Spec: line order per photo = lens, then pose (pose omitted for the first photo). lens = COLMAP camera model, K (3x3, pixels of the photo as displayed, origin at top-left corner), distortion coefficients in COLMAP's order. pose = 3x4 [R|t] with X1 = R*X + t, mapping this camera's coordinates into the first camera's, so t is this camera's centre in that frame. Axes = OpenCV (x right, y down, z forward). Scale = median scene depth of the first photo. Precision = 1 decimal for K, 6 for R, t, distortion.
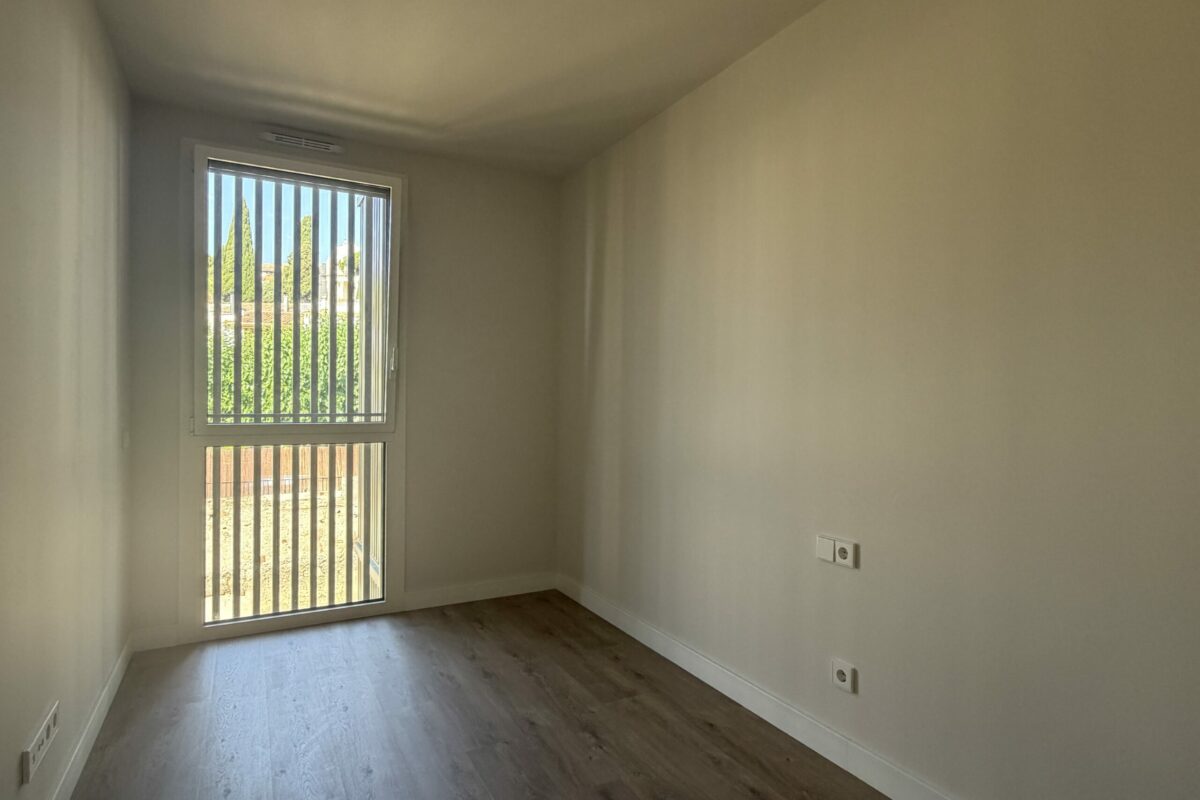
lens RADIAL K [[652.8, 0, 600.0], [0, 652.8, 400.0], [0, 0, 1]] dist [0.003498, -0.000449]
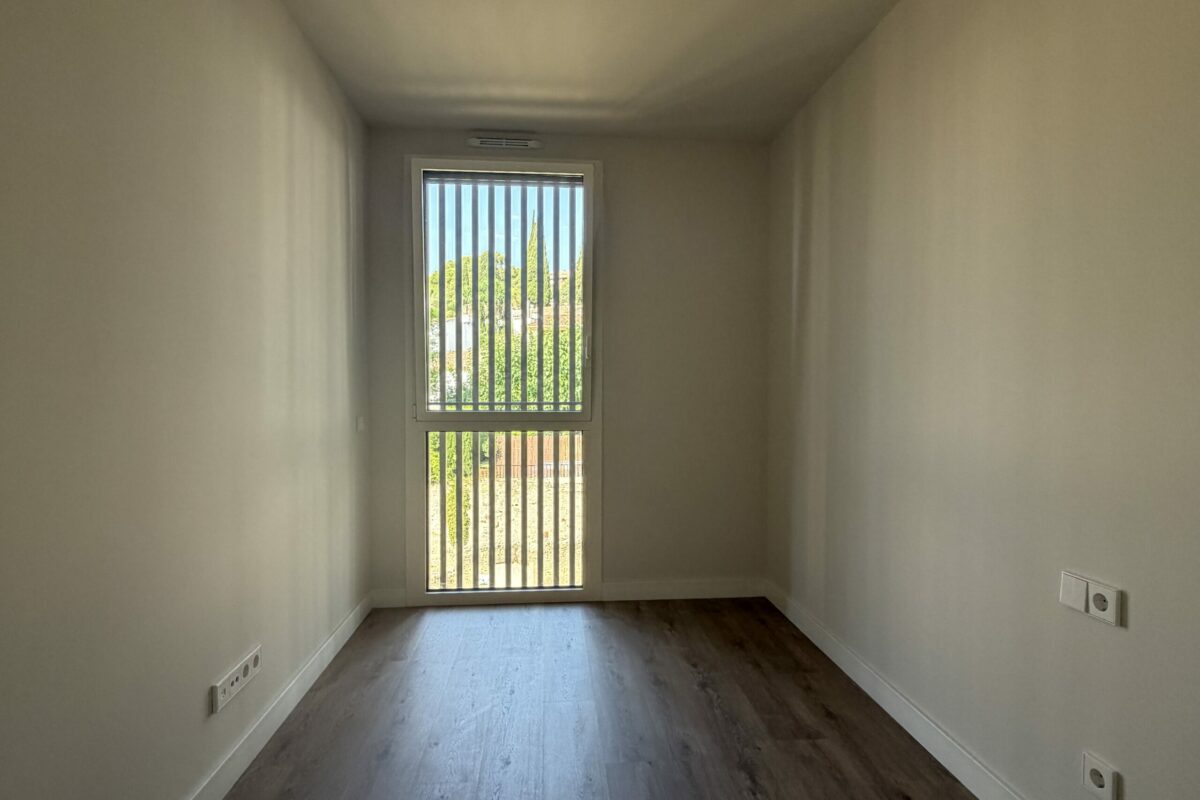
lens RADIAL K [[652.8, 0, 600.0], [0, 652.8, 400.0], [0, 0, 1]] dist [0.003498, -0.000449]
pose [[0.913871, -0.000615, -0.406003, 0.120072], [0.005495, 0.999926, 0.010853, 0.007797], [0.405966, -0.012149, 0.913807, 0.111443]]
